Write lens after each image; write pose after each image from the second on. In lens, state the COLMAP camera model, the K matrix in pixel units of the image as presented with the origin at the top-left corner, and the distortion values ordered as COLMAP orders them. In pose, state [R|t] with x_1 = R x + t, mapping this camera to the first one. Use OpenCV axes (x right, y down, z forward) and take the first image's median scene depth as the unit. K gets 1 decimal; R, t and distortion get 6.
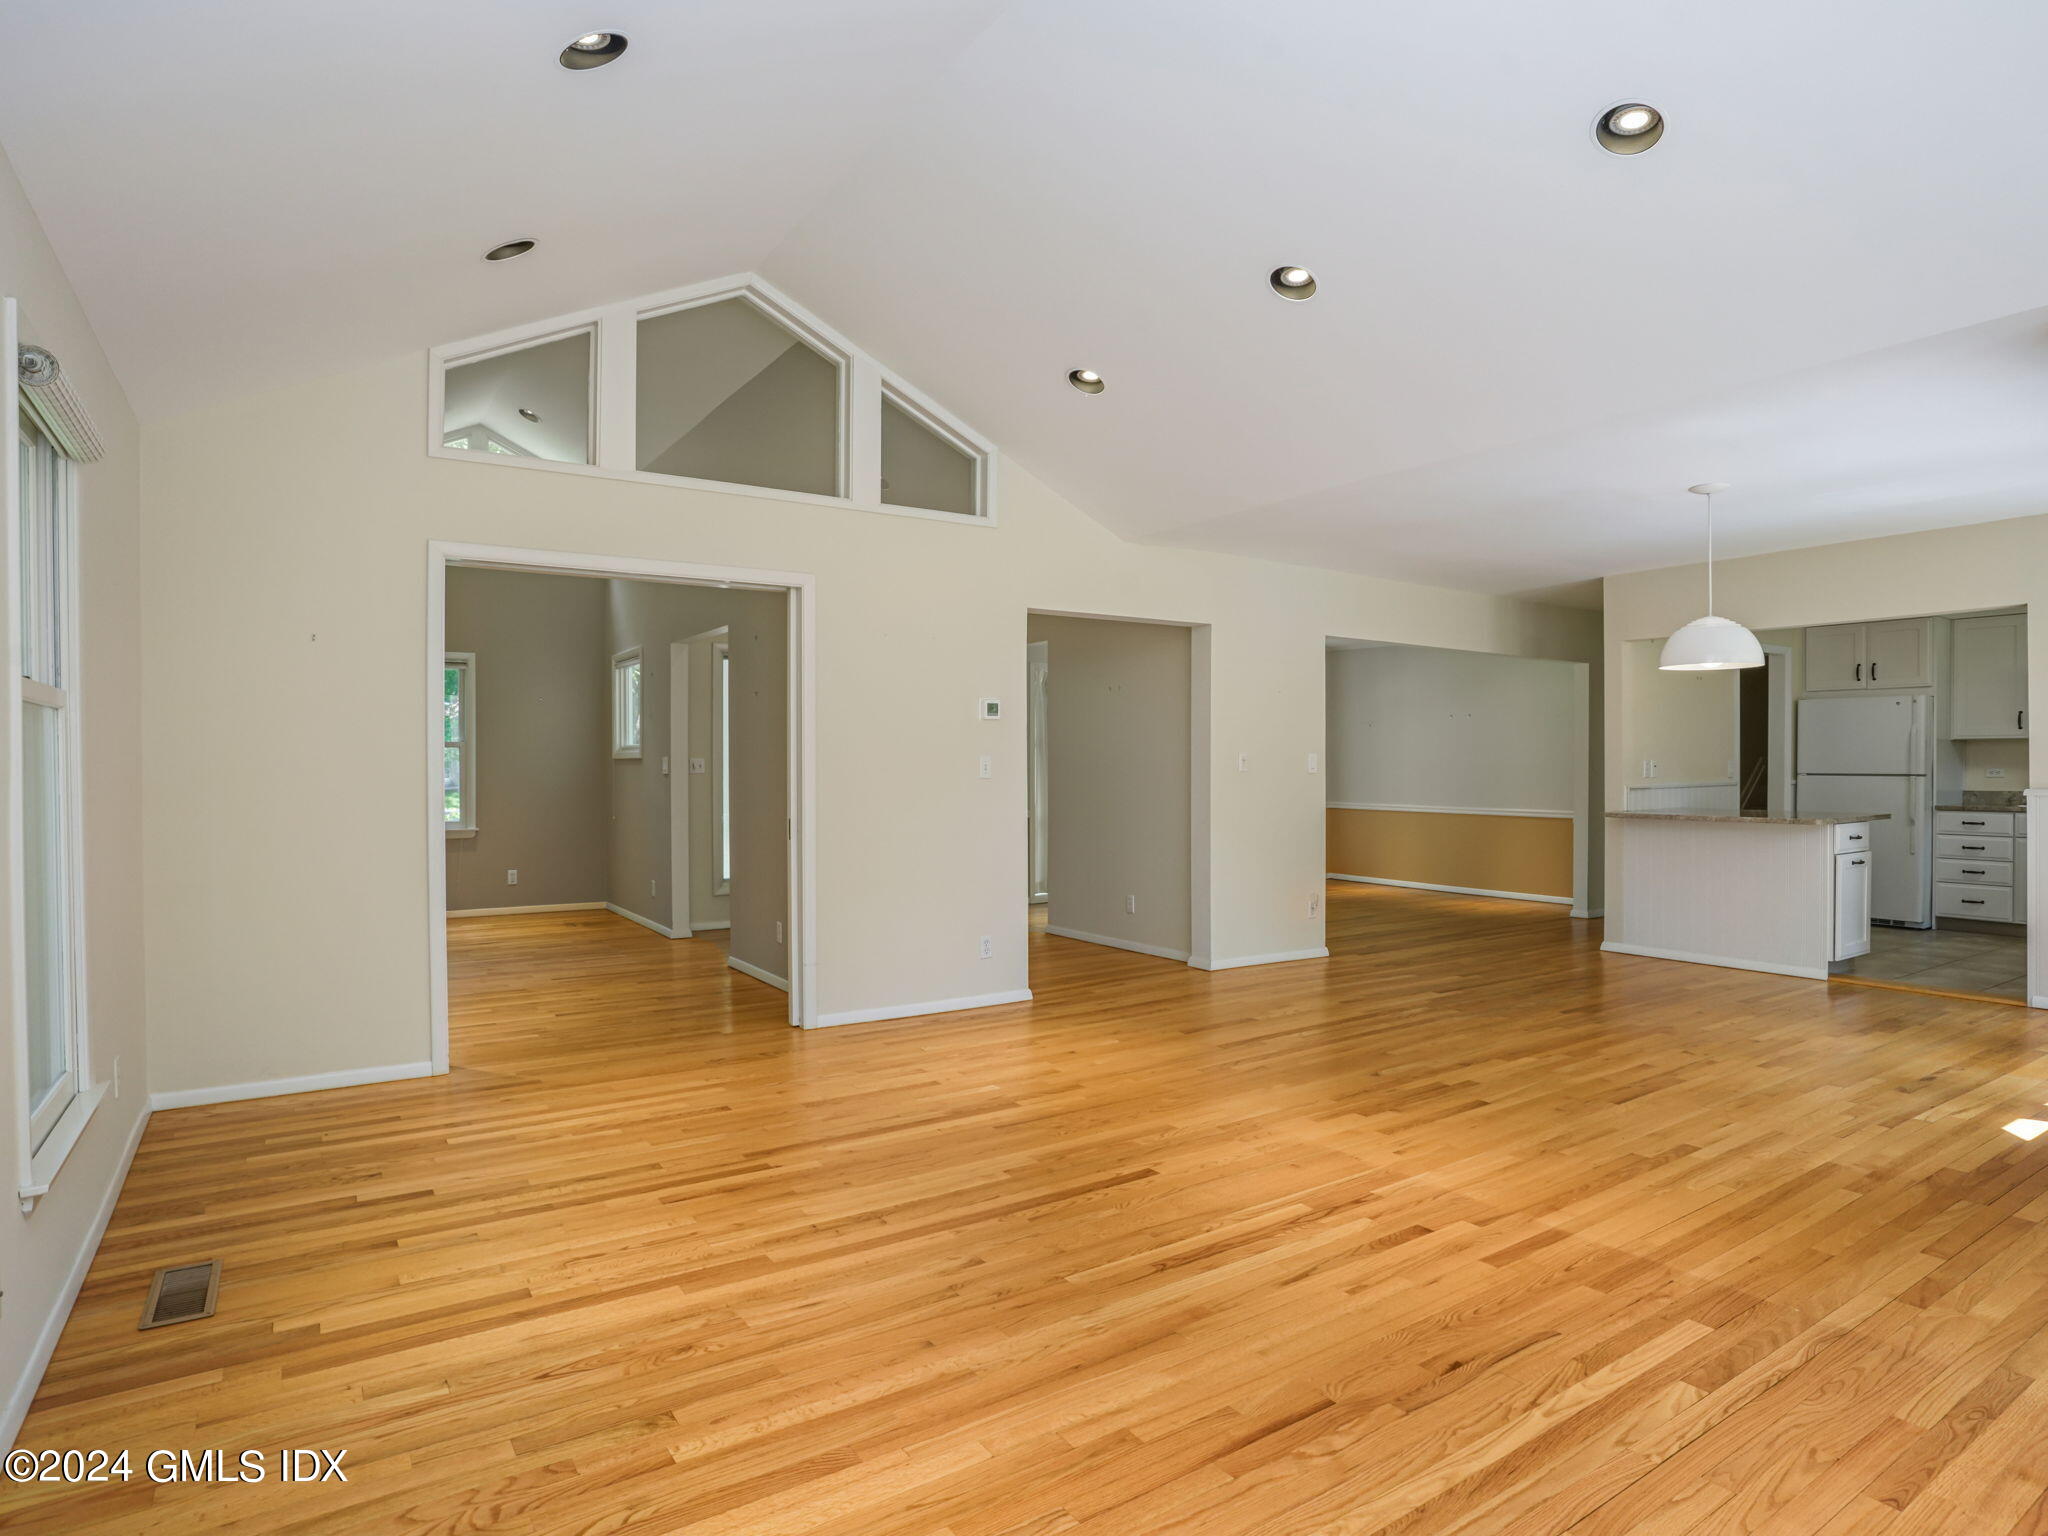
lens RADIAL K [[1140.0, 0, 1022.2], [0, 1140.0, 756.4], [0, 0, 1]] dist [-0.080322, 0.035699]
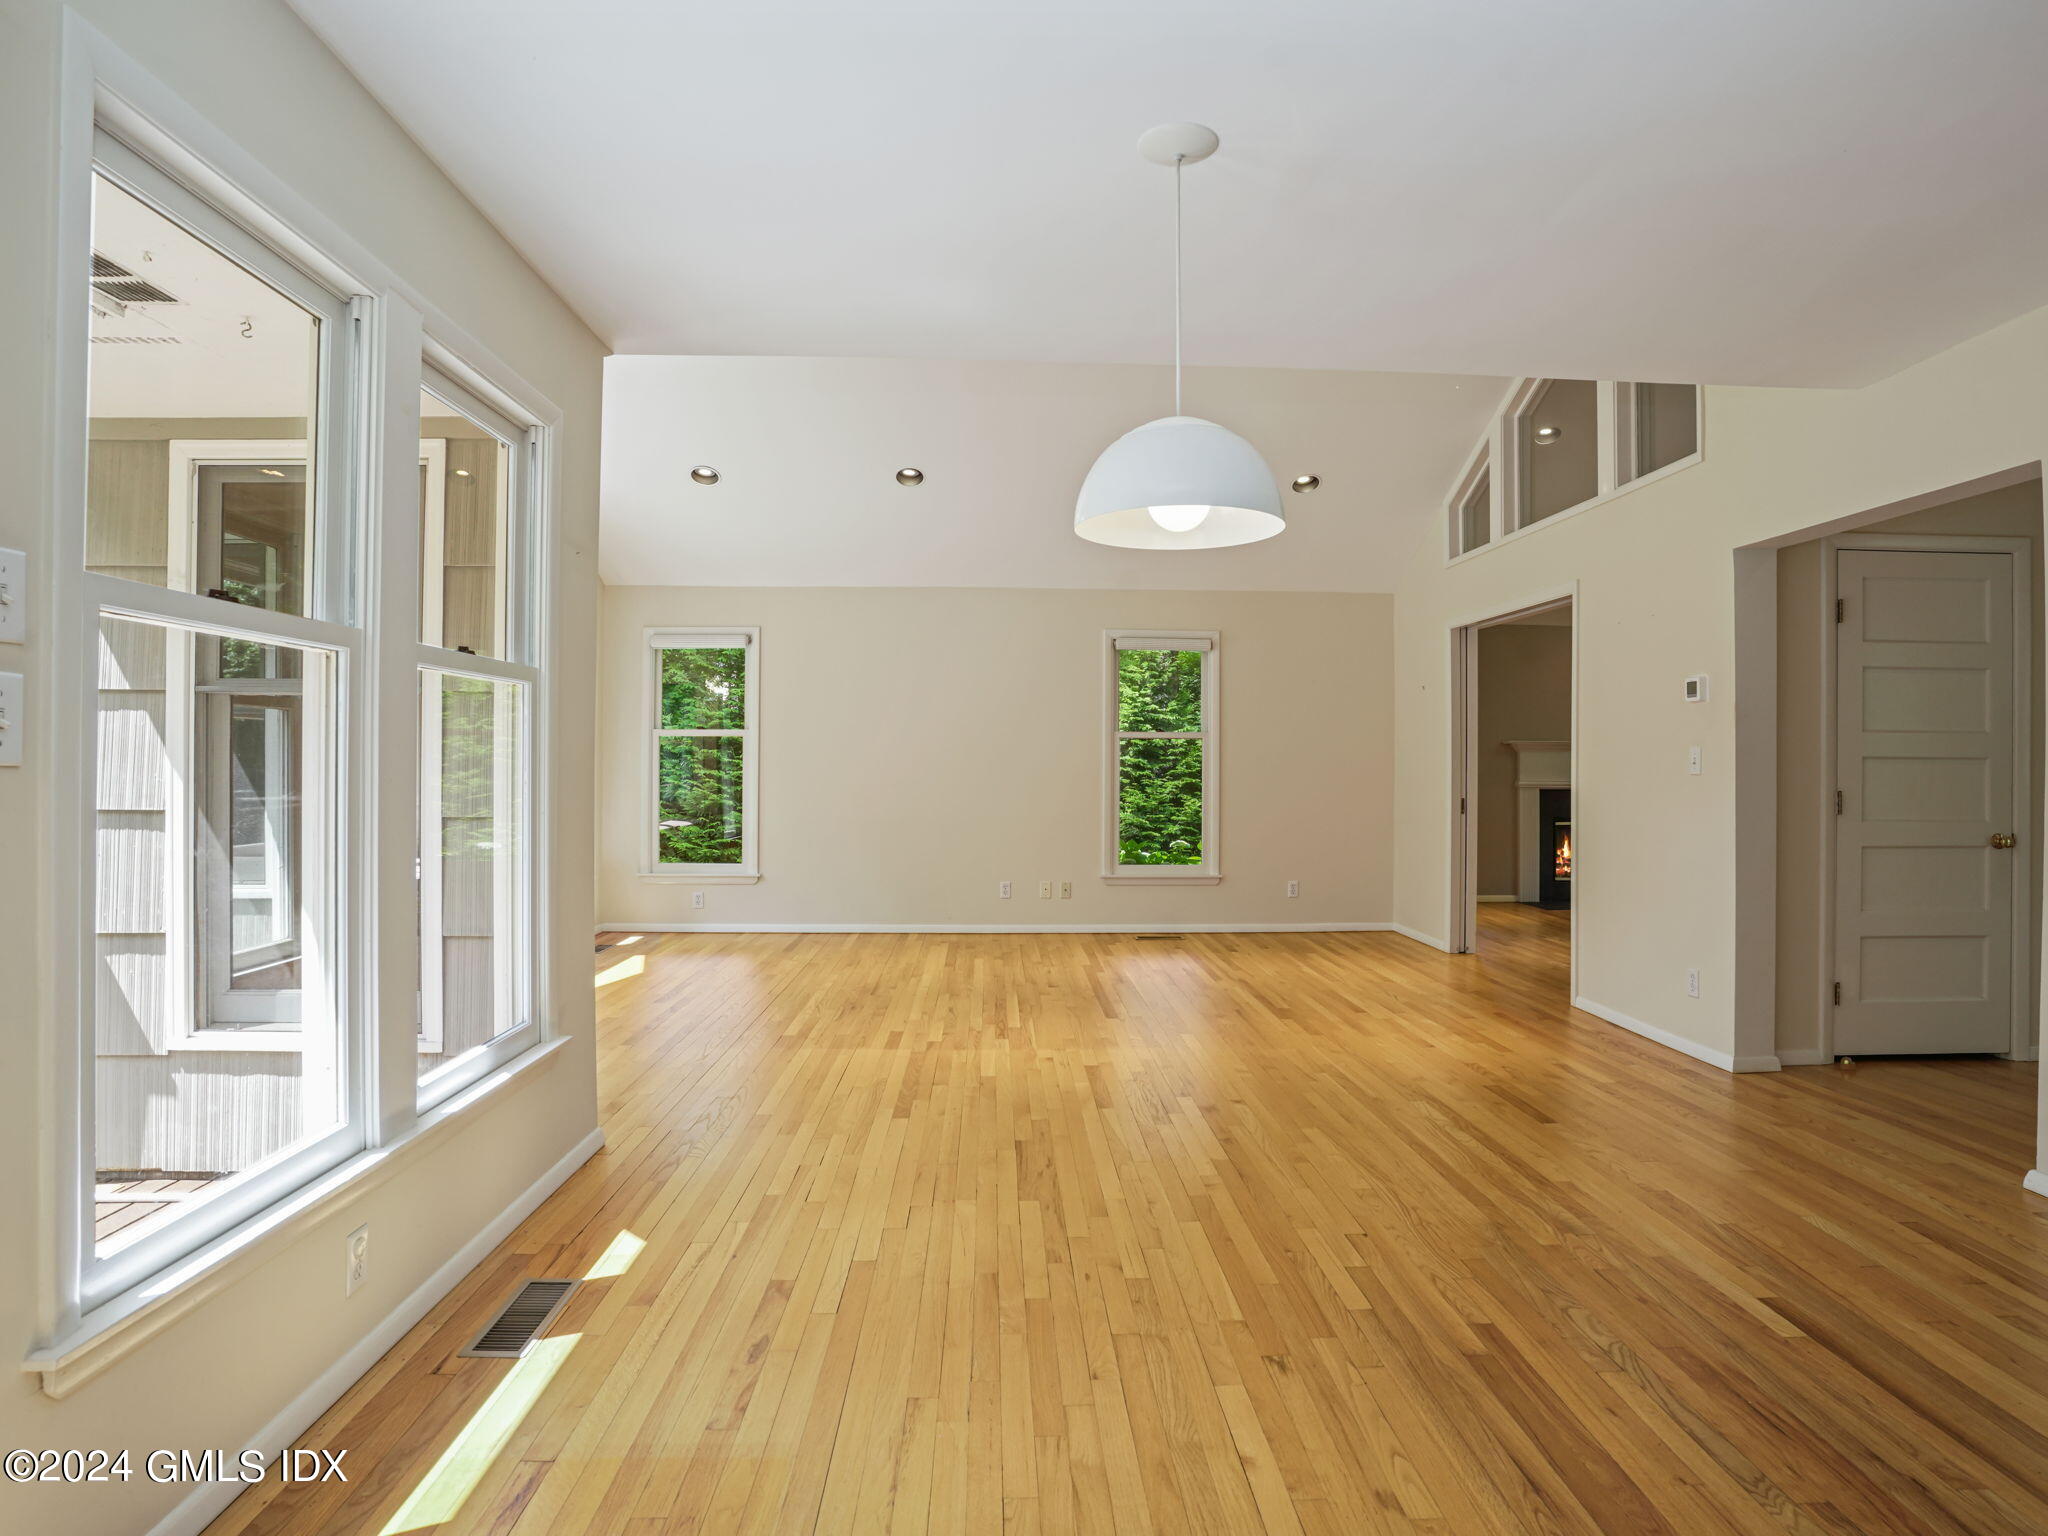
lens RADIAL K [[1140.0, 0, 1041.7], [0, 1140.0, 757.7], [0, 0, 1]] dist [-0.080322, 0.035699]
pose [[-0.512312, -0.006742, -0.858773, 0.948397], [0.001920, 0.999958, -0.008995, 0.014472], [0.858797, -0.006257, -0.512277, 1.081442]]
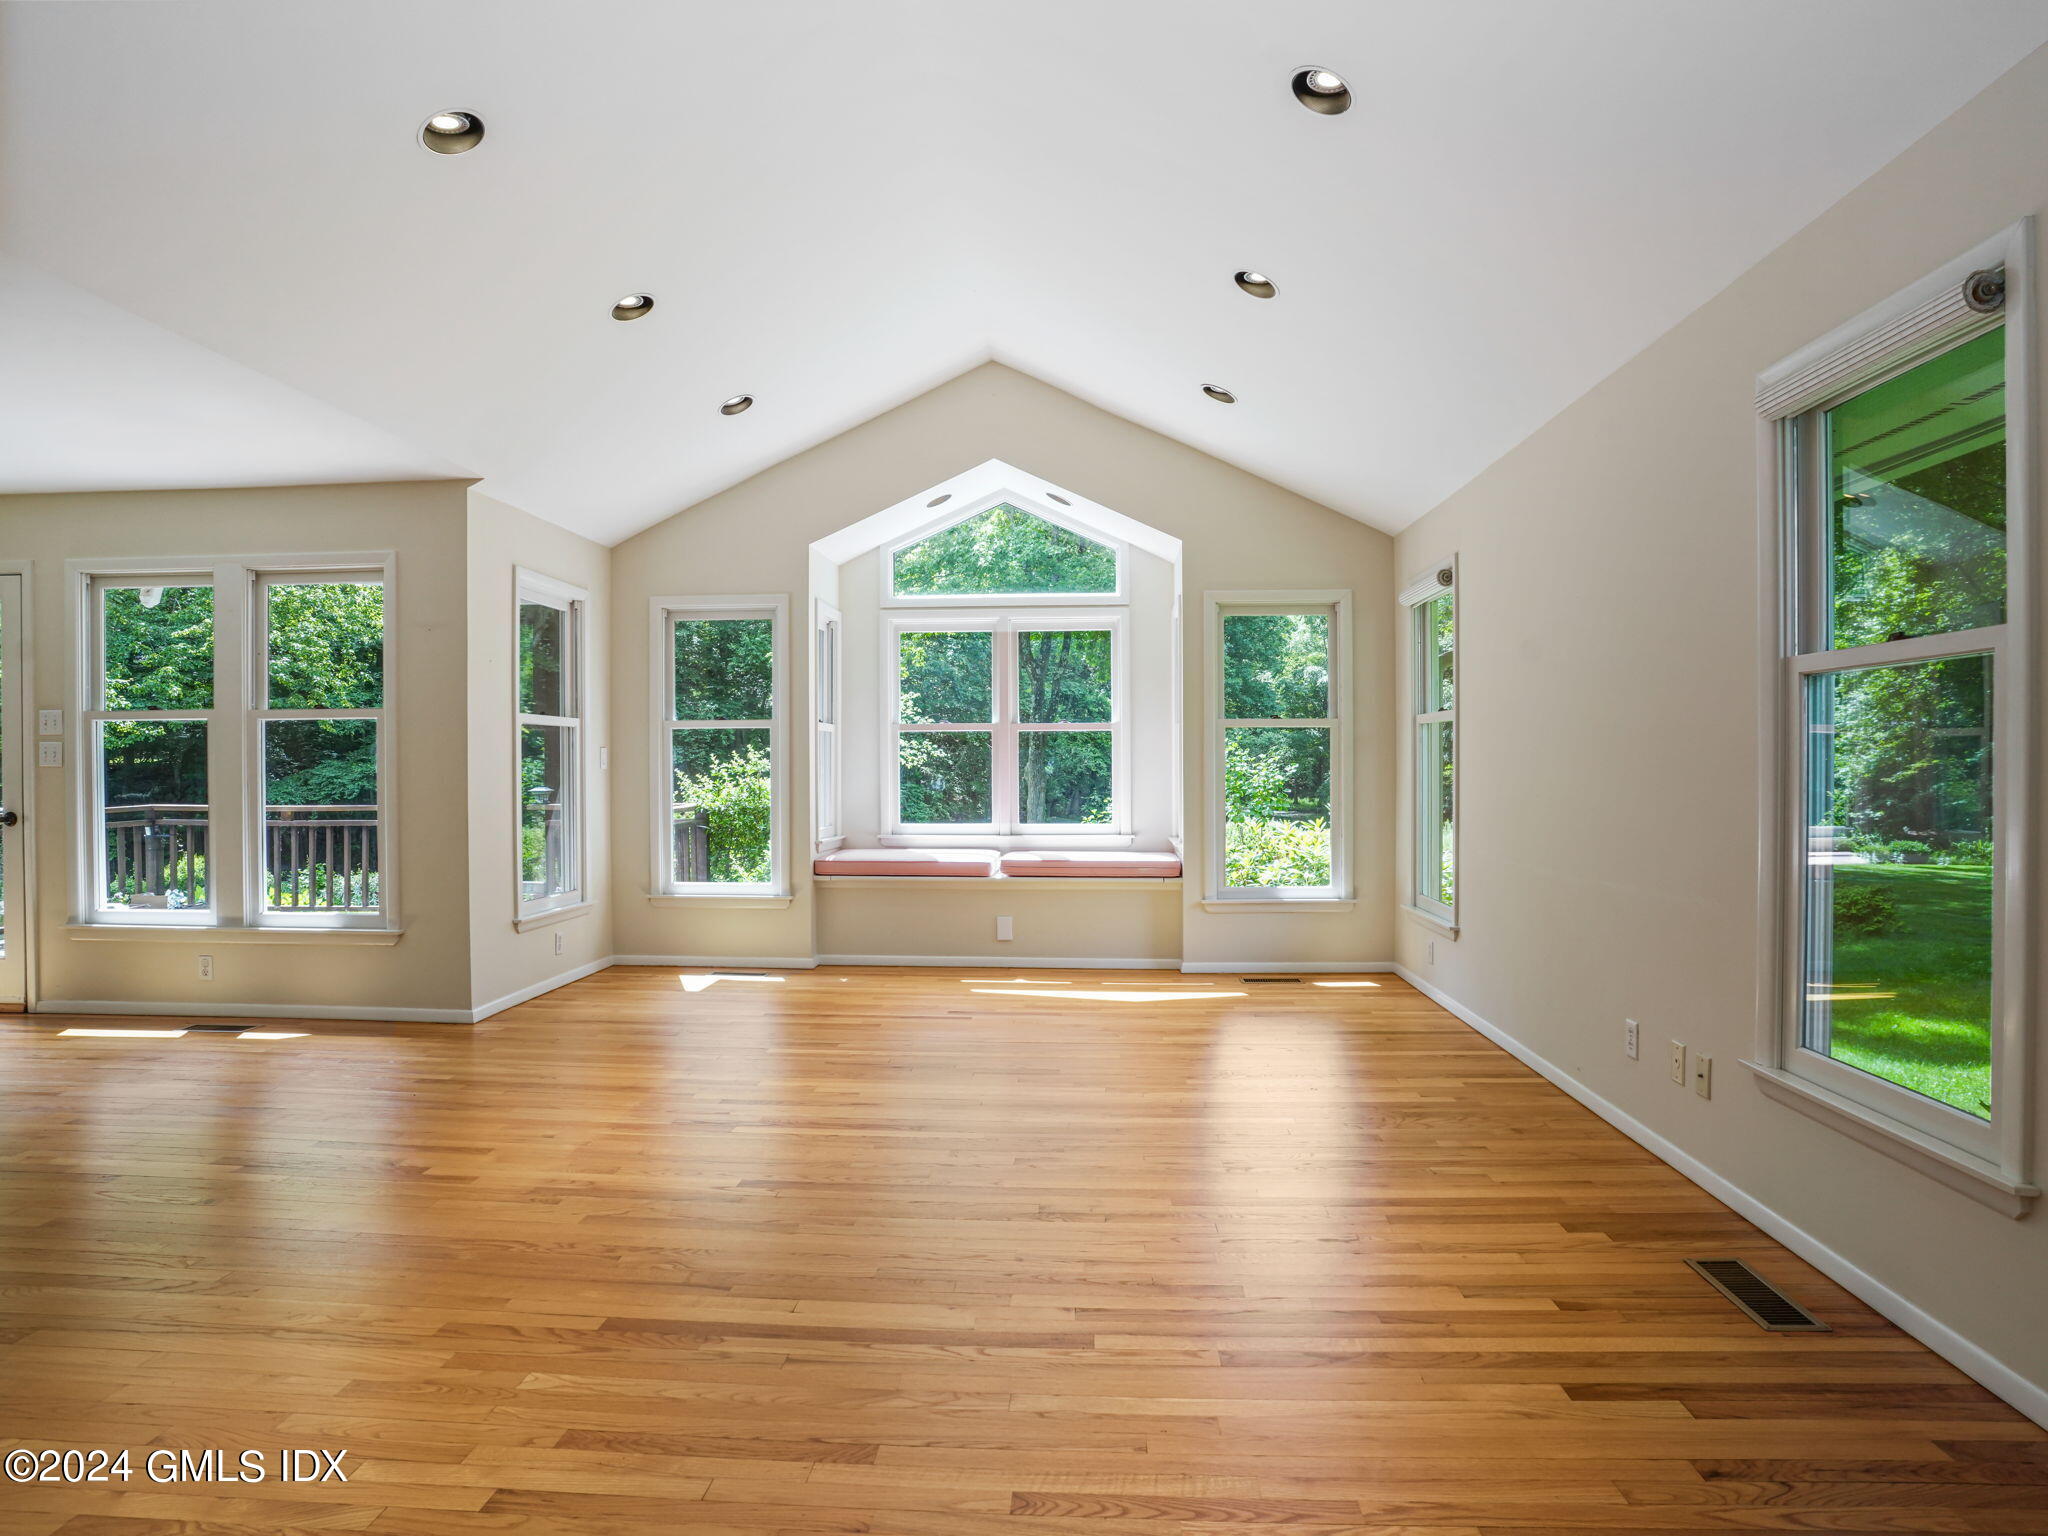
lens RADIAL K [[1140.0, 0, 1019.7], [0, 1140.0, 762.9], [0, 0, 1]] dist [-0.080322, 0.035699]
pose [[-0.795296, 0.006797, 0.606183, -0.395602], [0.002515, 0.999966, -0.007912, 0.018808], [-0.606216, -0.004768, -0.795286, 1.005274]]
